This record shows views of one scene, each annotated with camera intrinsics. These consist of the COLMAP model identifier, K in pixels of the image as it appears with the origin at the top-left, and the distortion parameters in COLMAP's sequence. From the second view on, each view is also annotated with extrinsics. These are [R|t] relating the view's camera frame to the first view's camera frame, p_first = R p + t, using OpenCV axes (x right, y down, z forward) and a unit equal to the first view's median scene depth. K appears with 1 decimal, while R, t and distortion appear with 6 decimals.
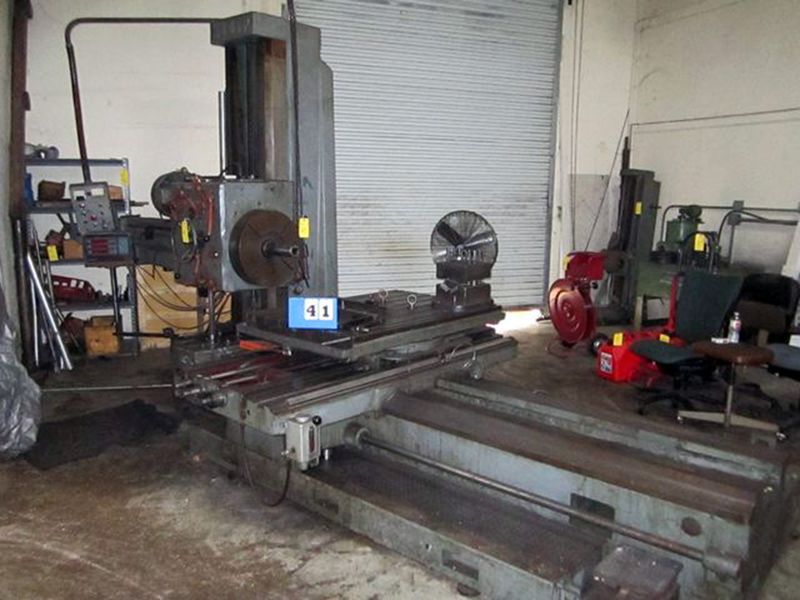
lens RADIAL K [[664.7, 0, 401.8], [0, 664.7, 312.1], [0, 0, 1]] dist [-0.041643, -0.005554]
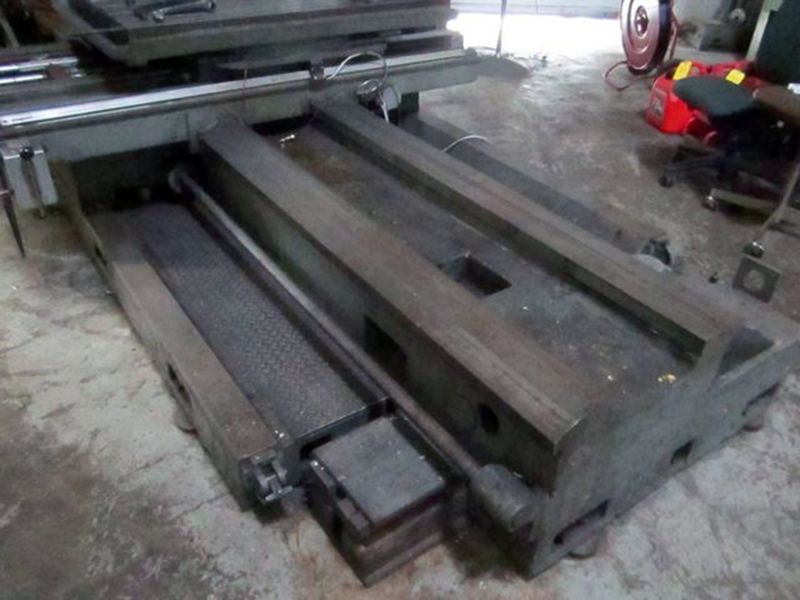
lens RADIAL K [[664.7, 0, 401.8], [0, 664.7, 312.1], [0, 0, 1]] dist [-0.041643, -0.005554]
pose [[0.971026, 0.157931, -0.179352, 0.256761], [-0.068795, 0.903467, 0.423101, -0.000539], [0.228859, -0.398504, 0.888155, 0.278126]]
